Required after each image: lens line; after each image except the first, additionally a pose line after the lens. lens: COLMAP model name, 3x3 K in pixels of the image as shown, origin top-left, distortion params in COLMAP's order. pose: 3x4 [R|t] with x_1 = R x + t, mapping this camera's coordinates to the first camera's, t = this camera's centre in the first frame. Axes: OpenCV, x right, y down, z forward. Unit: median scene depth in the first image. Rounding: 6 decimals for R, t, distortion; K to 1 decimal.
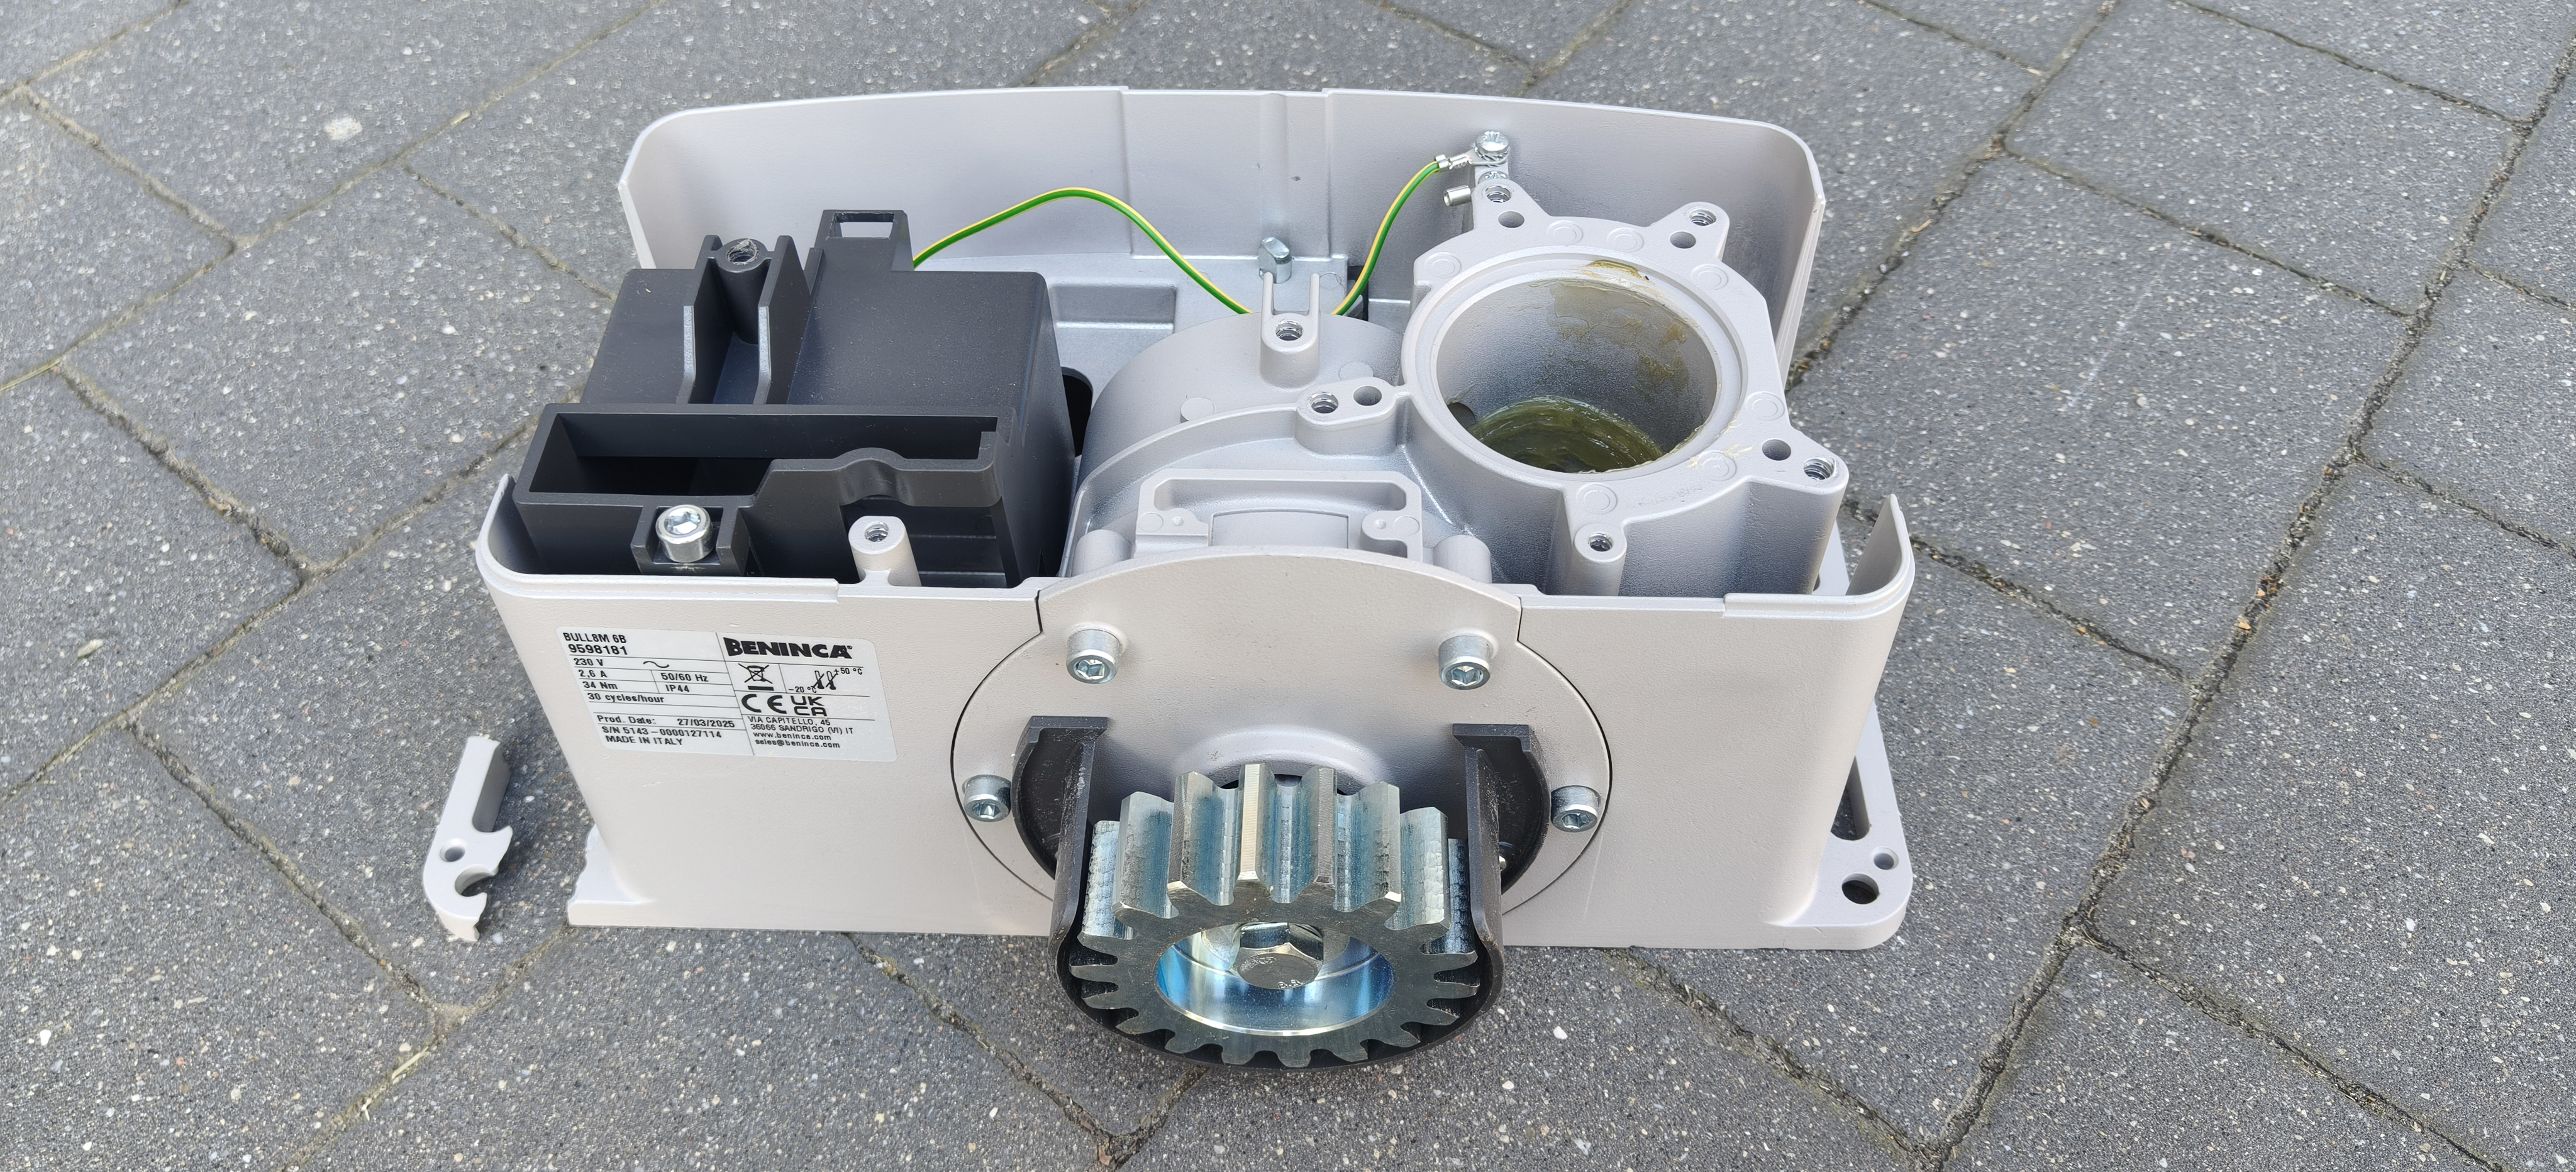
lens RADIAL K [[1847.5, 0, 1288.0], [0, 1847.5, 586.0], [0, 0, 1]] dist [-0.037342, 0.048559]
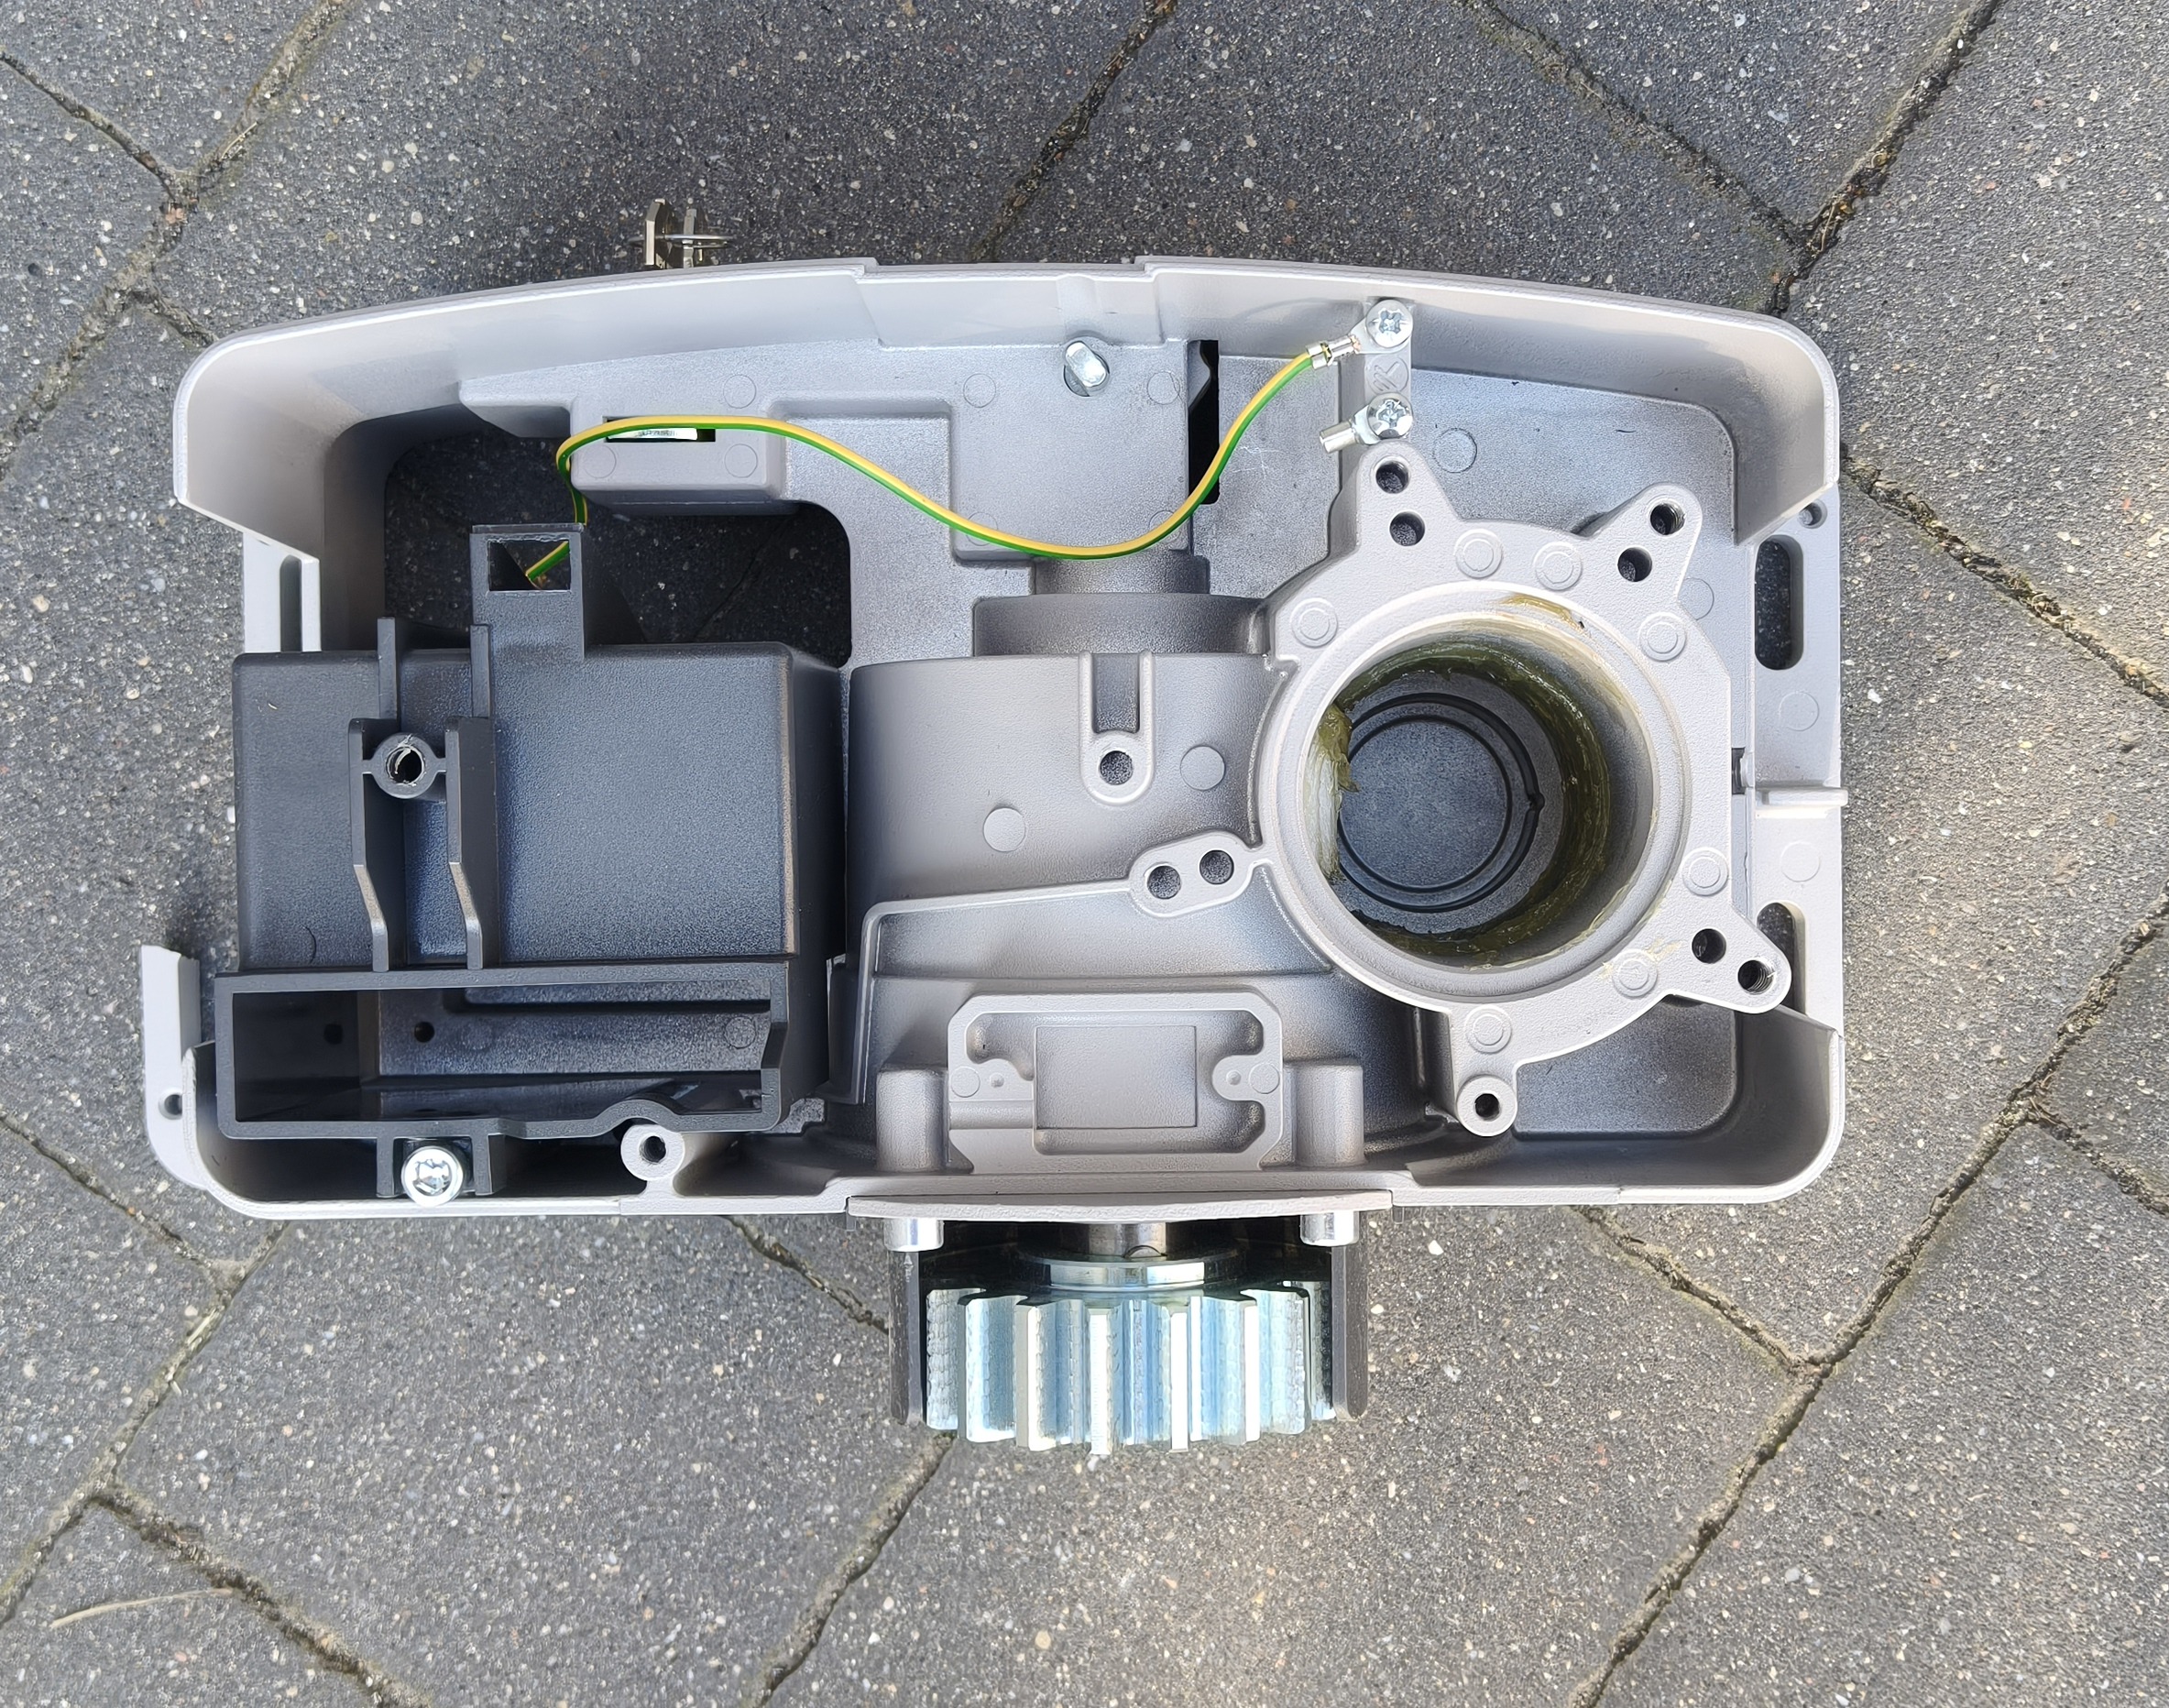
lens RADIAL K [[2630.7, 0, 1169.3], [0, 2630.7, 871.8], [0, 0, 1]] dist [0.053780, -0.214620]
pose [[0.999344, -0.035867, 0.005082, 0.013584], [0.024487, 0.772232, 0.634868, -0.745727], [-0.026695, -0.634327, 0.772604, 0.097764]]
